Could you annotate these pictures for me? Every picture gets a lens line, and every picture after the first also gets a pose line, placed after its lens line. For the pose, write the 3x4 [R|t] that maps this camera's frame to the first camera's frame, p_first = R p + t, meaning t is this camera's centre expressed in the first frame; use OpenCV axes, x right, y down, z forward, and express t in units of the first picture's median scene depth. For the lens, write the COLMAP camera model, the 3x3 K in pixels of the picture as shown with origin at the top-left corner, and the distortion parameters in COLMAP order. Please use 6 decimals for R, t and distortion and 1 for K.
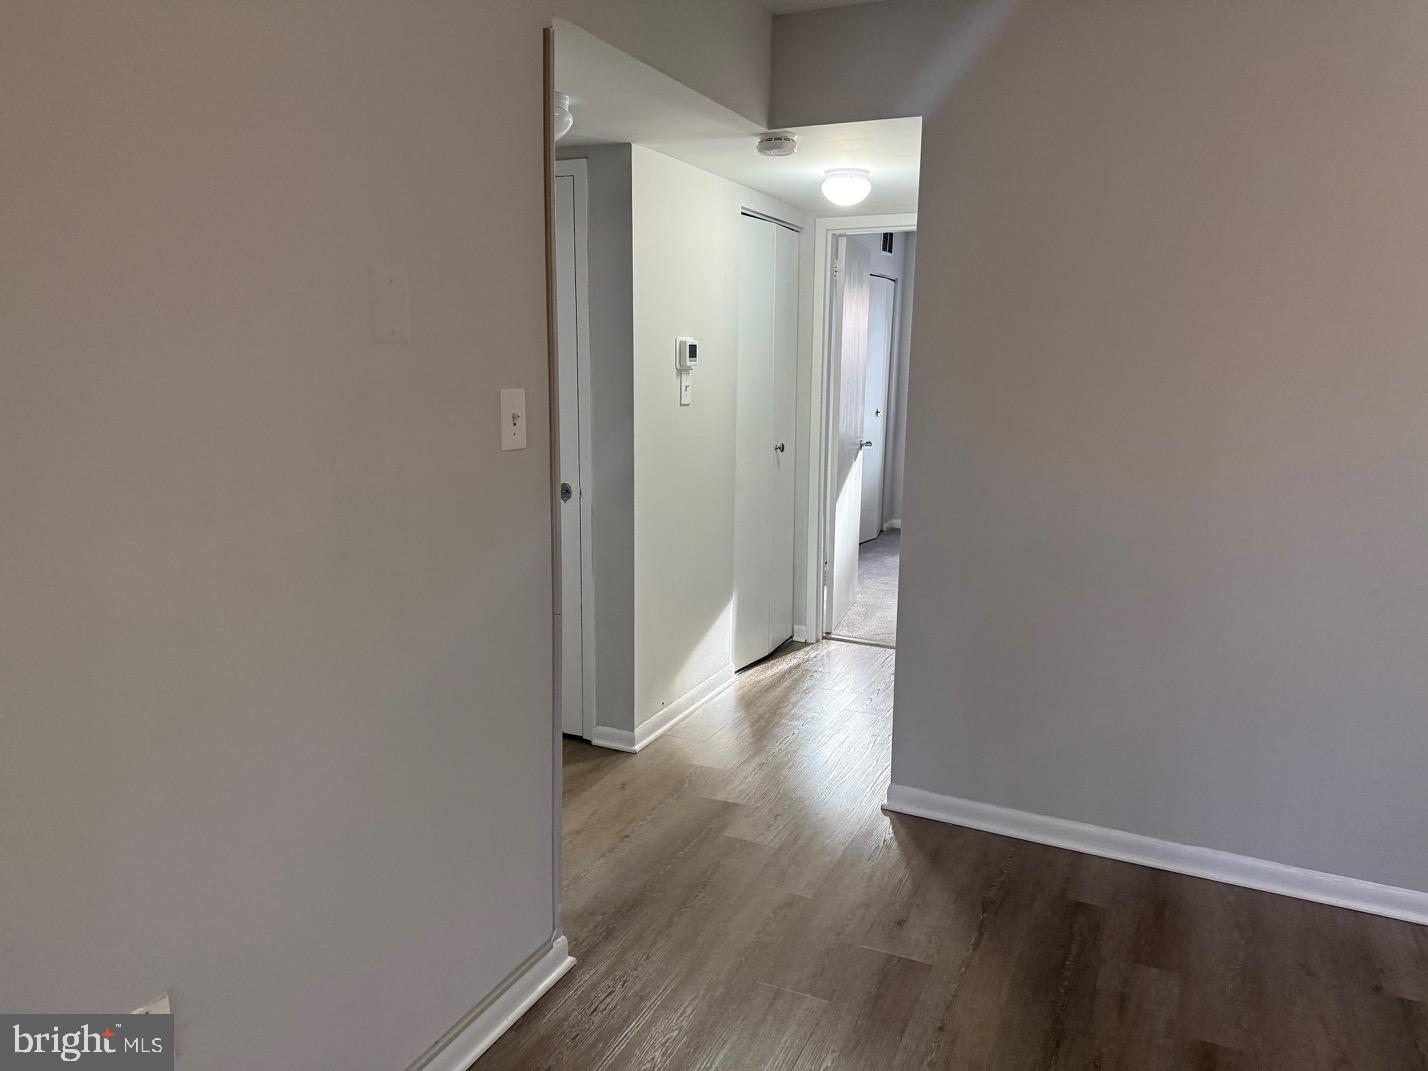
lens RADIAL K [[990.2, 0, 727.1], [0, 990.2, 536.0], [0, 0, 1]] dist [0.092109, -0.156318]
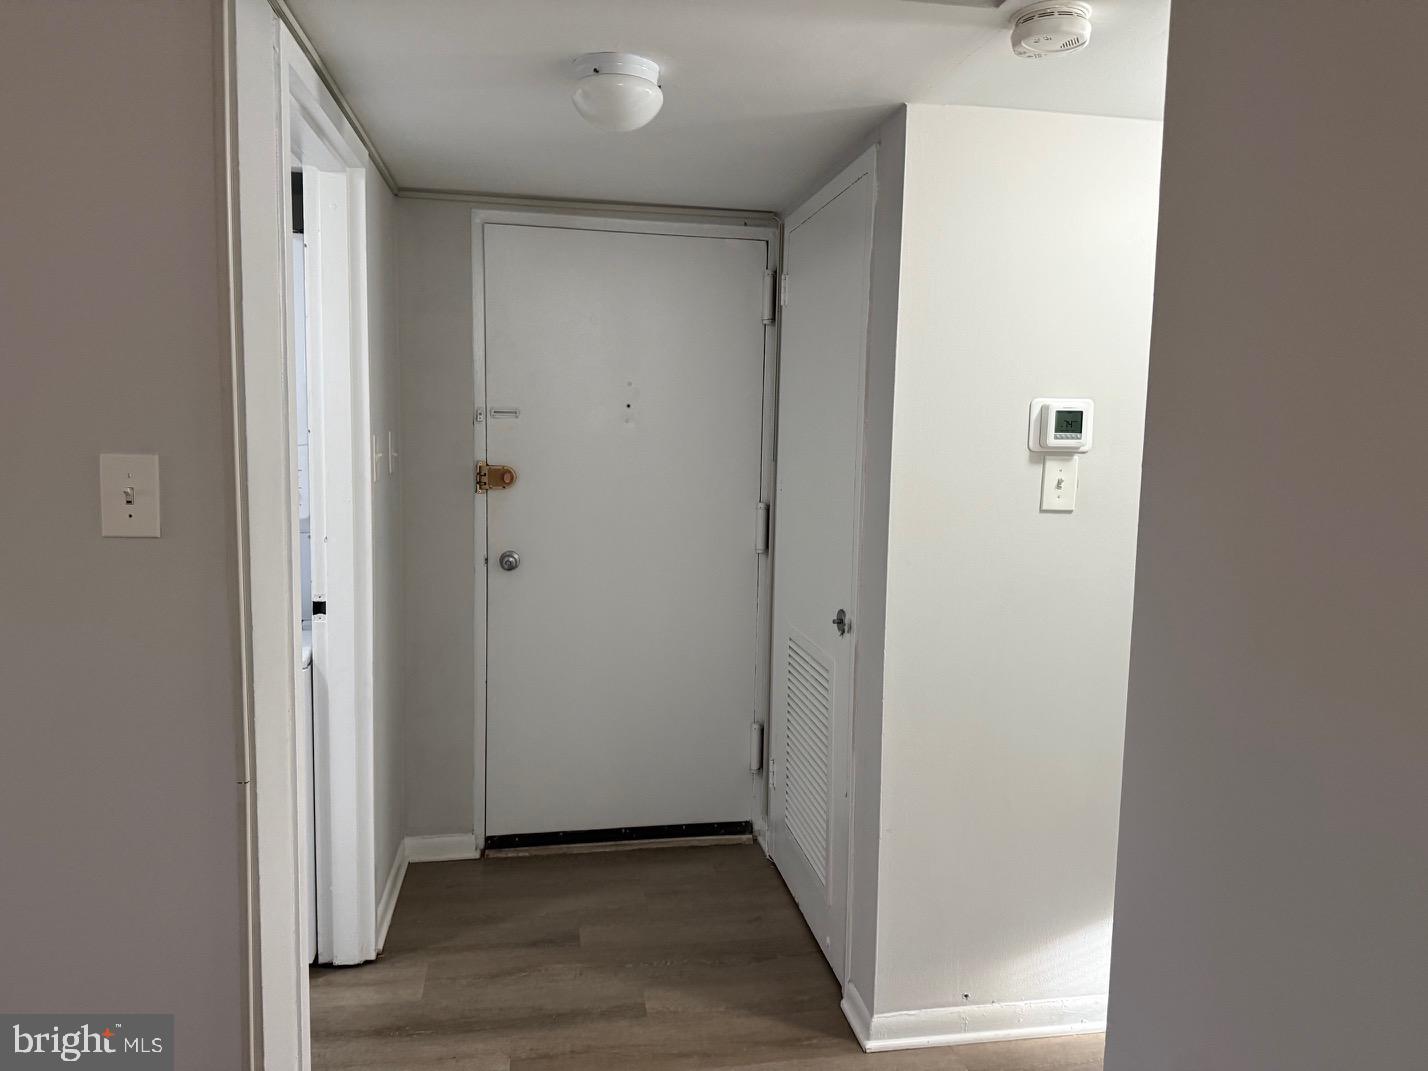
lens RADIAL K [[990.2, 0, 727.1], [0, 990.2, 536.0], [0, 0, 1]] dist [0.092109, -0.156318]
pose [[0.577694, 0.077205, -0.812594, 0.370215], [-0.155677, 0.987665, -0.016836, -0.084097], [0.801271, 0.136228, 0.582587, 0.543043]]
